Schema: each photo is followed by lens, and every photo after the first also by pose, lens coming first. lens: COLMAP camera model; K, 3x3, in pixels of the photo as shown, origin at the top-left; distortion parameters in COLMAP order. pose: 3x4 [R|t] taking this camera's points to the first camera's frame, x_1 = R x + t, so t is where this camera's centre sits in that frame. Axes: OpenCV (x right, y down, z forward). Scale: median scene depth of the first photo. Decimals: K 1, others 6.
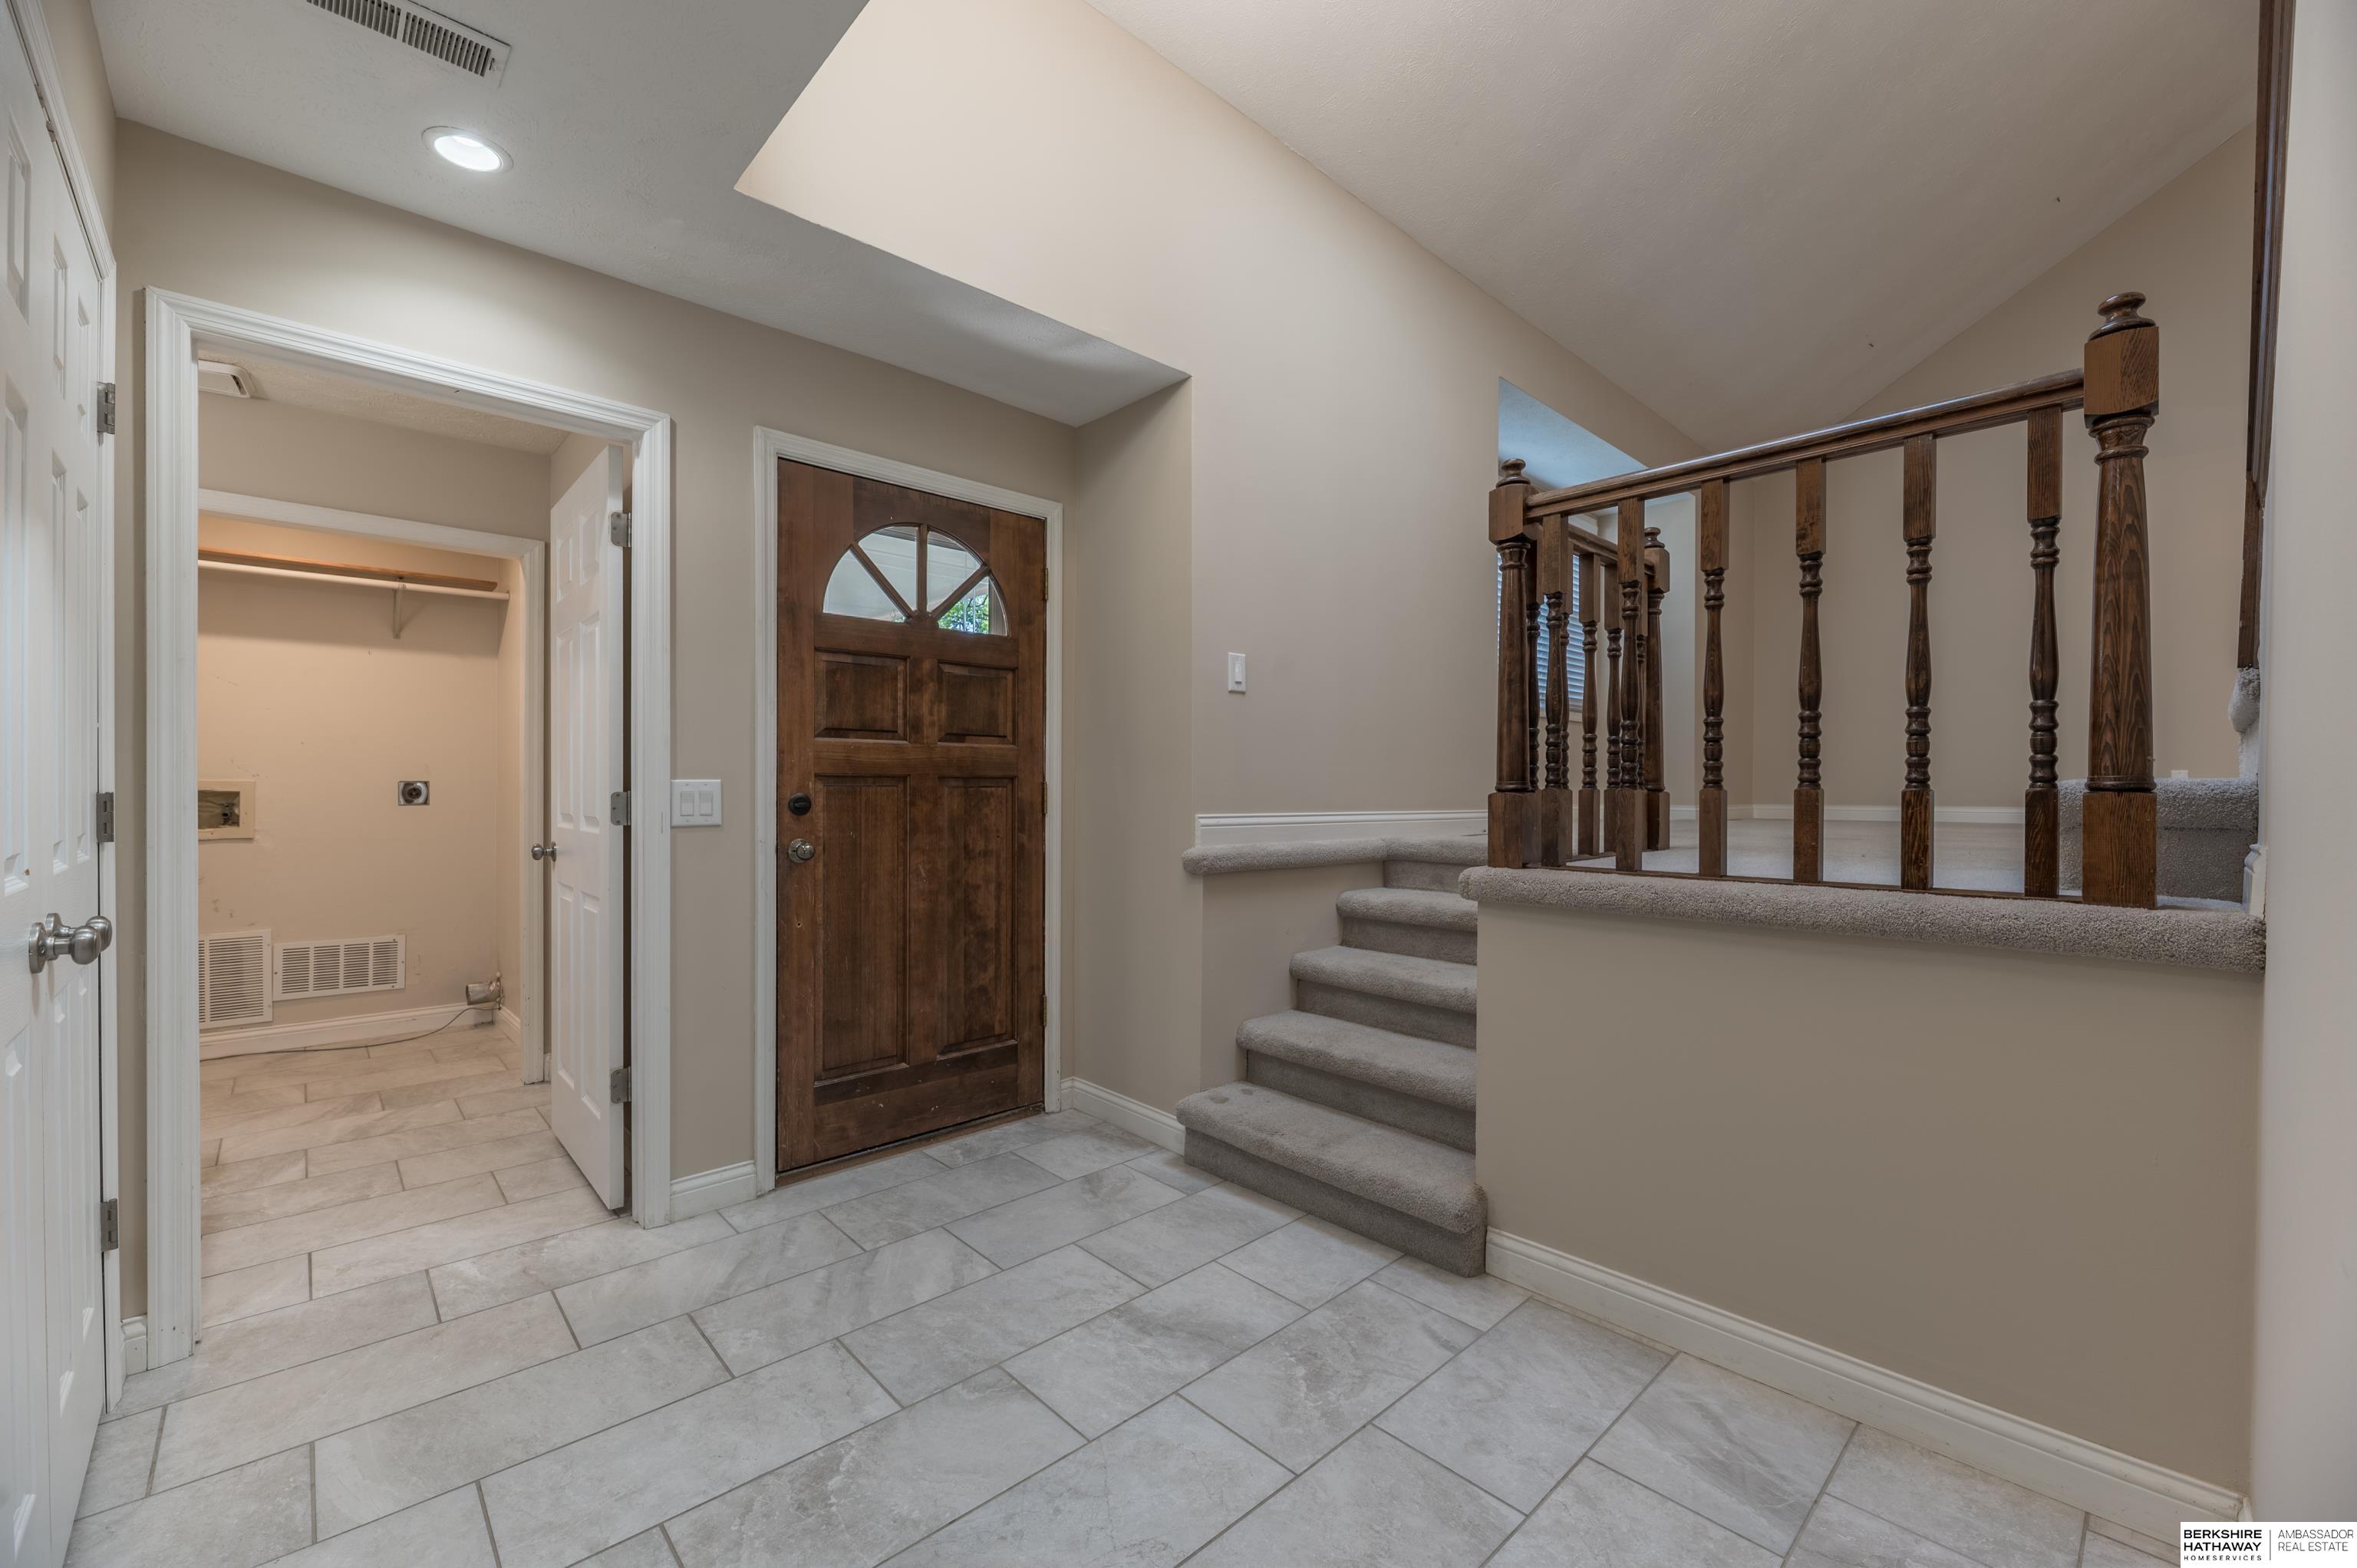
lens RADIAL K [[945.6, 0, 1182.6], [0, 945.6, 798.2], [0, 0, 1]] dist [-0.001456, -0.002064]
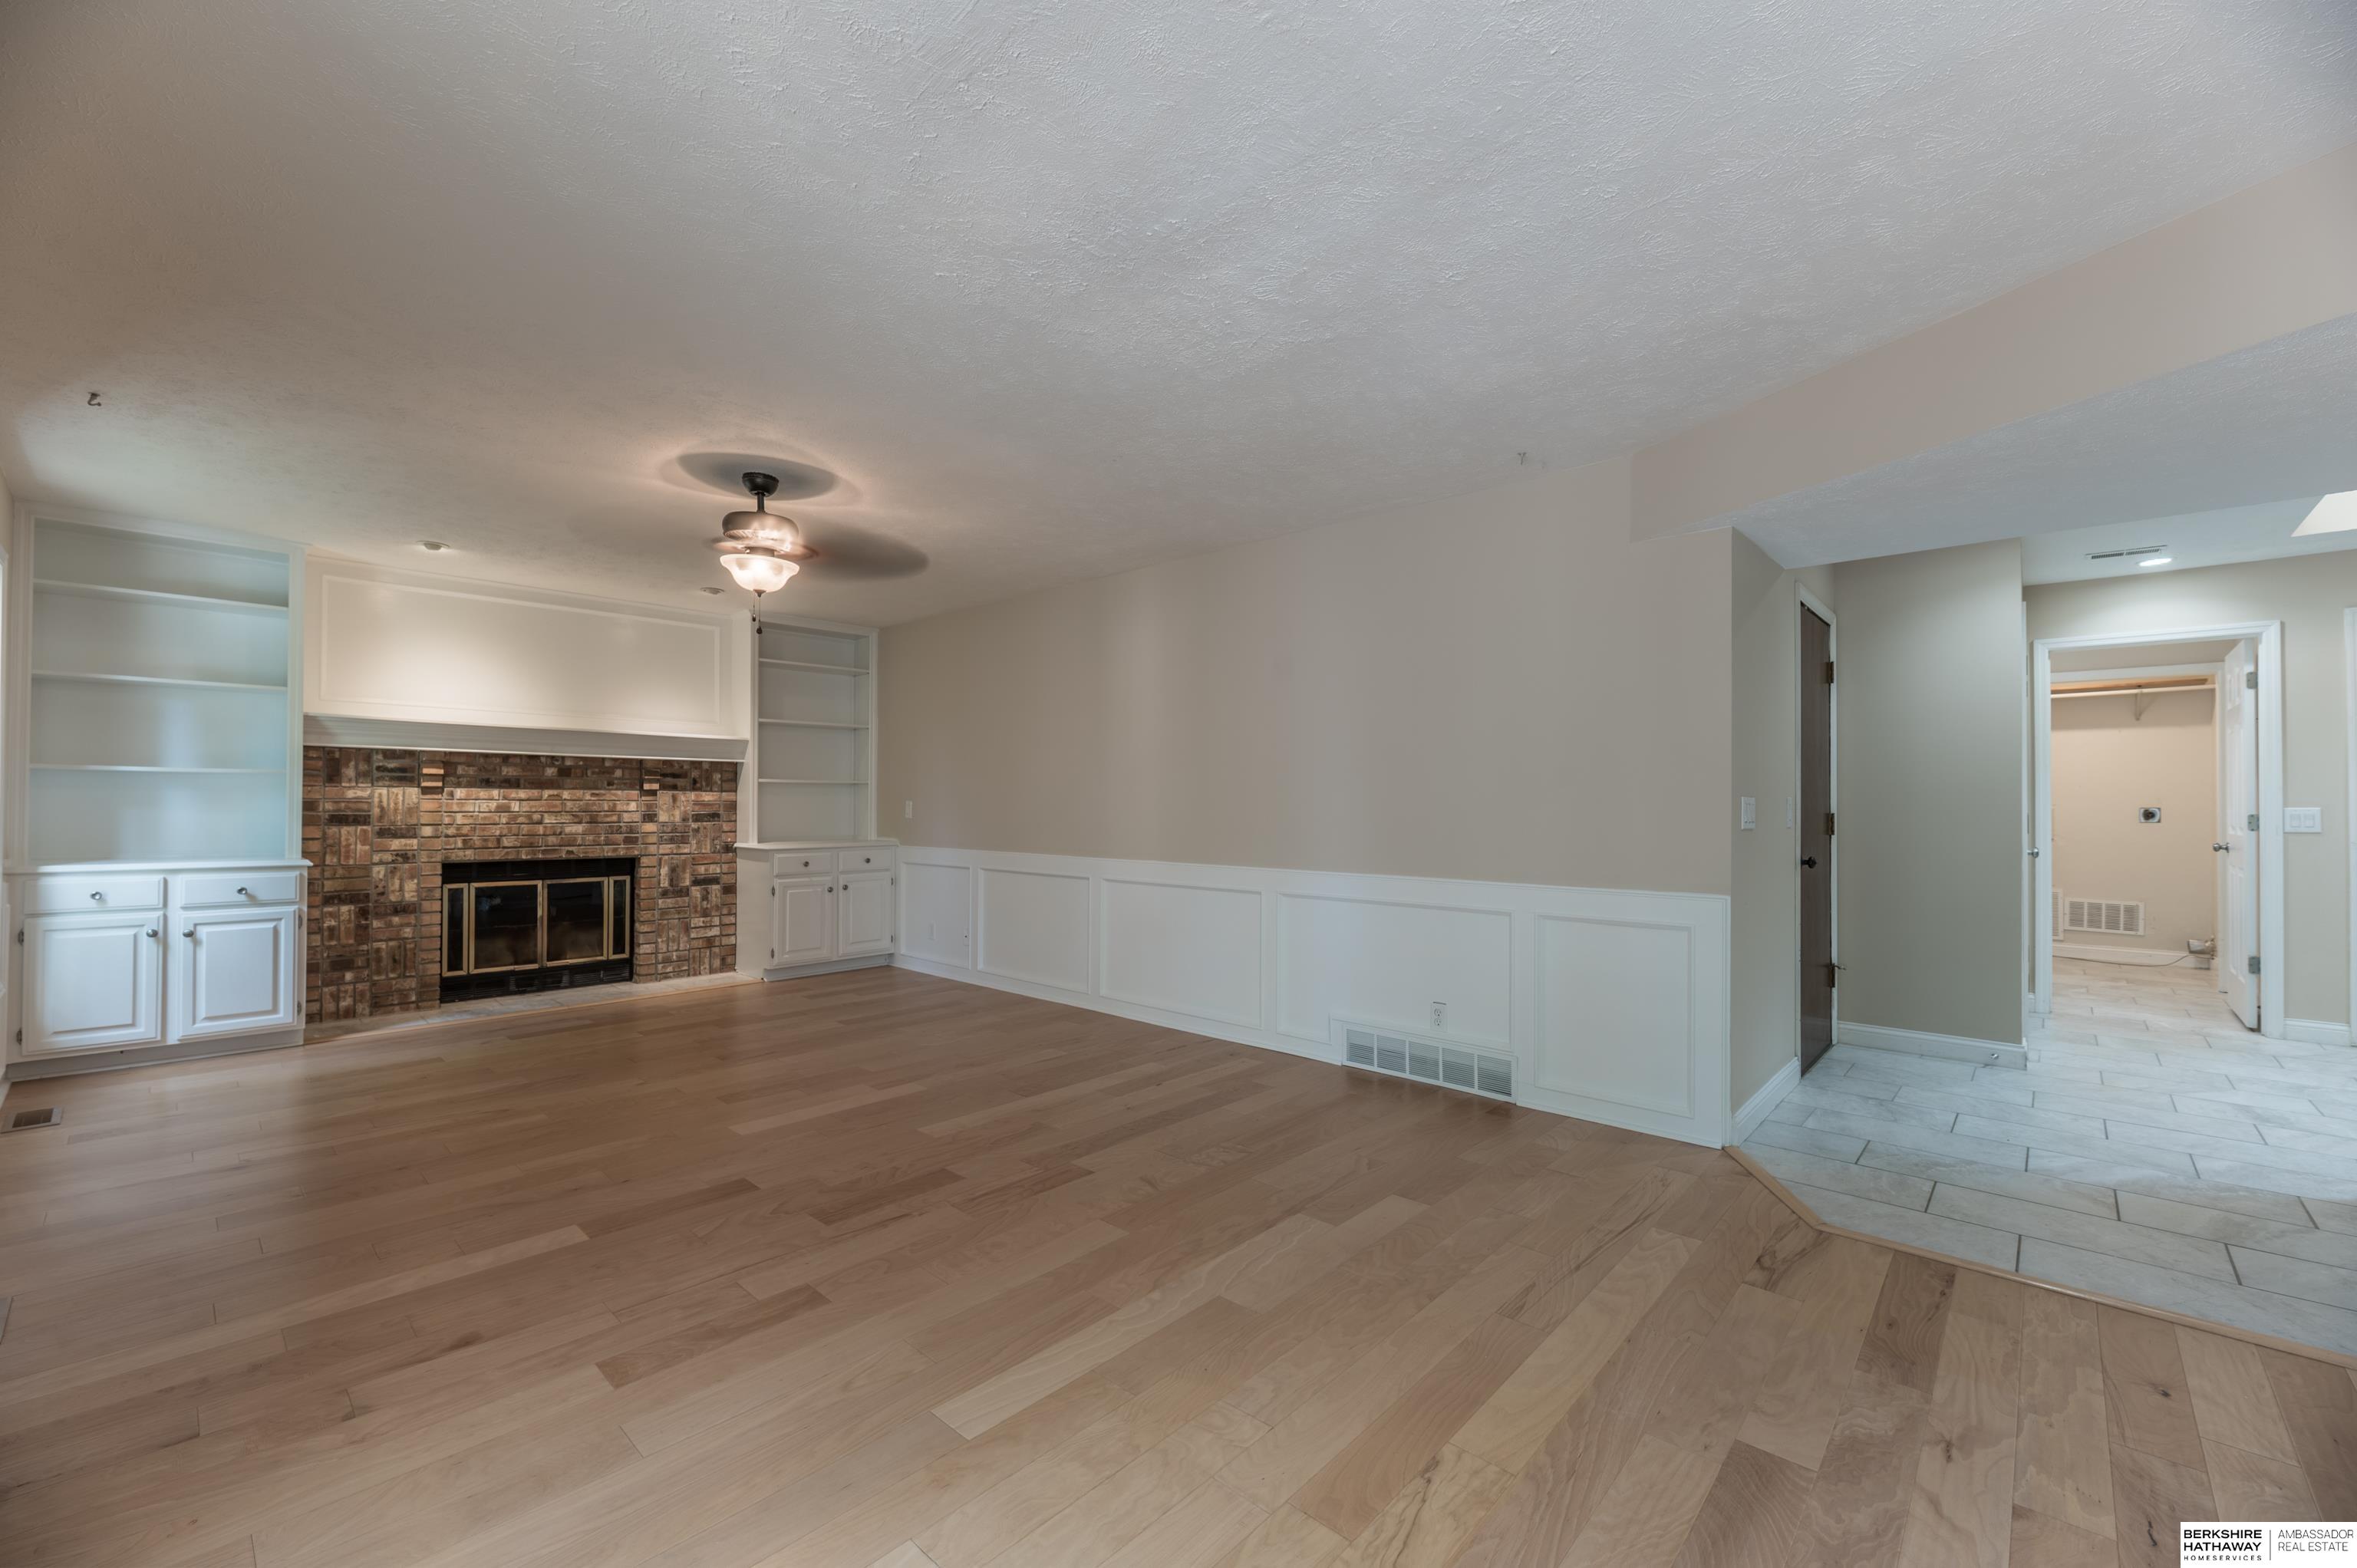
lens RADIAL K [[945.6, 0, 1180.2], [0, 945.6, 792.7], [0, 0, 1]] dist [-0.001456, -0.002064]
pose [[0.070553, -0.017281, -0.997358, 0.721864], [-0.014794, 0.999722, -0.018369, 0.010739], [0.997398, 0.016051, 0.070278, -0.819991]]
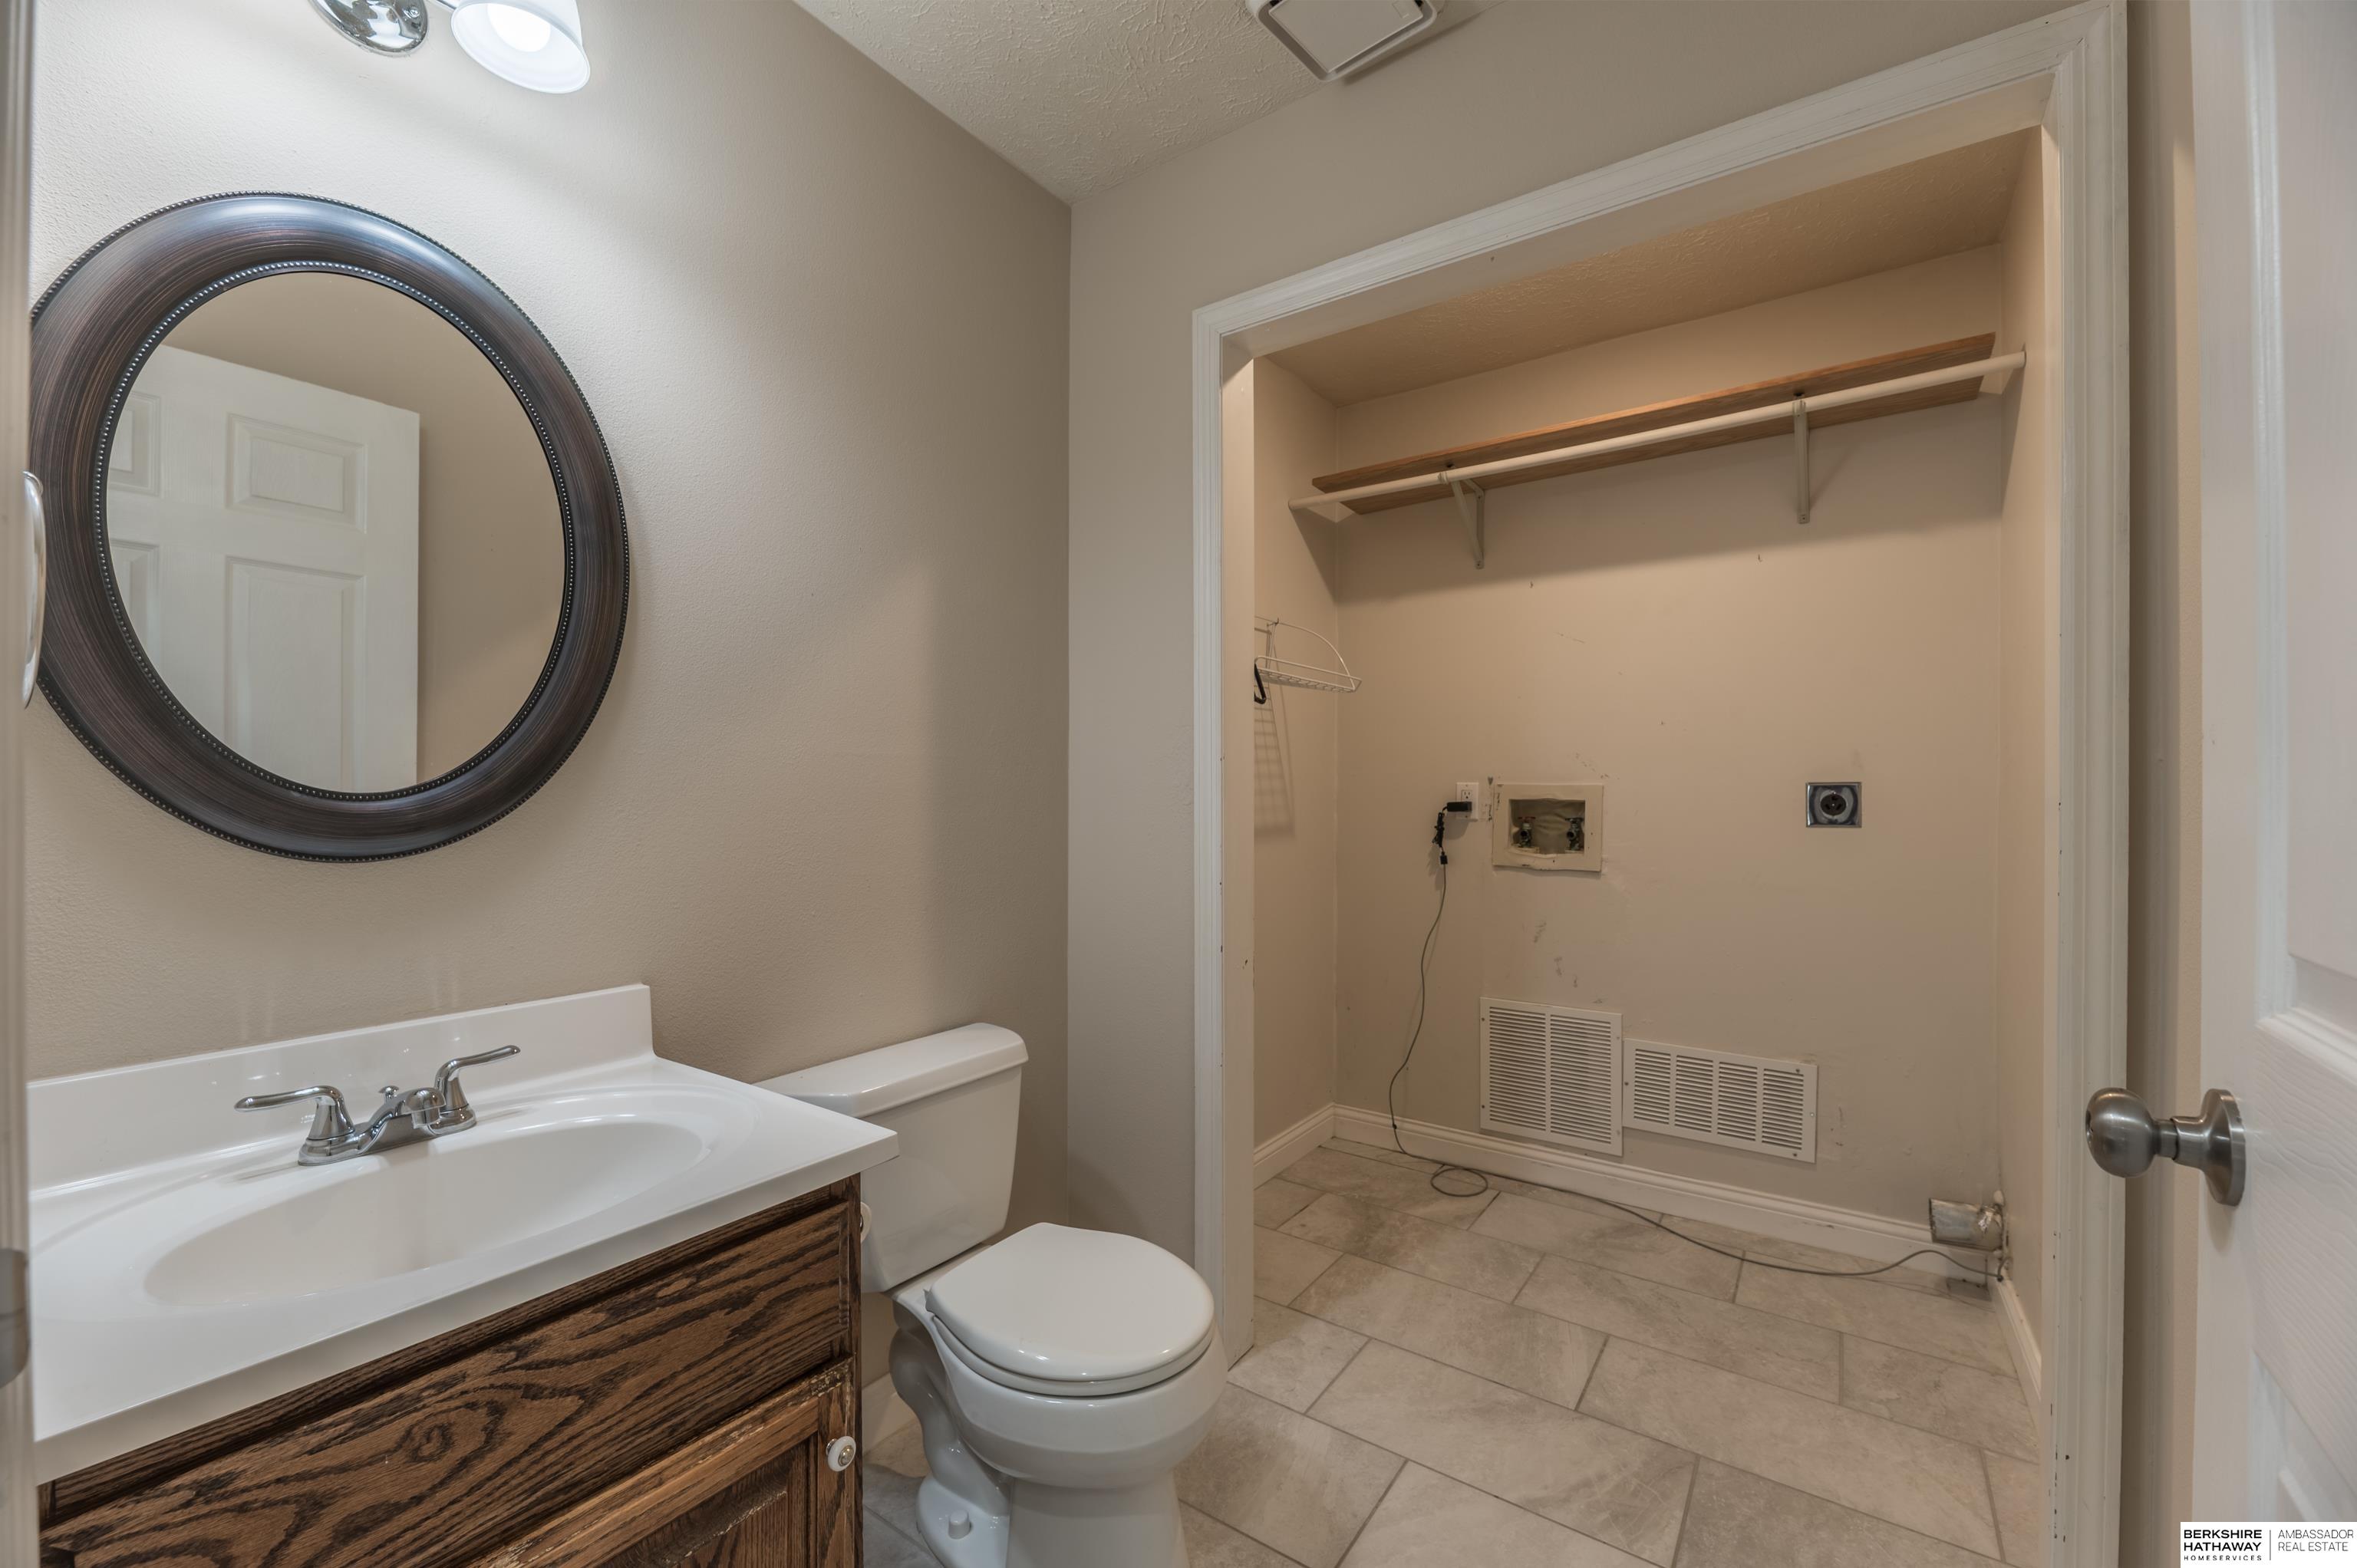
lens RADIAL K [[945.6, 0, 1179.2], [0, 945.6, 790.2], [0, 0, 1]] dist [-0.001456, -0.002064]
pose [[0.200145, -0.000366, -0.979766, -0.389149], [-0.007625, 0.999969, -0.001931, -0.010634], [0.979737, 0.007857, 0.200136, 0.566433]]
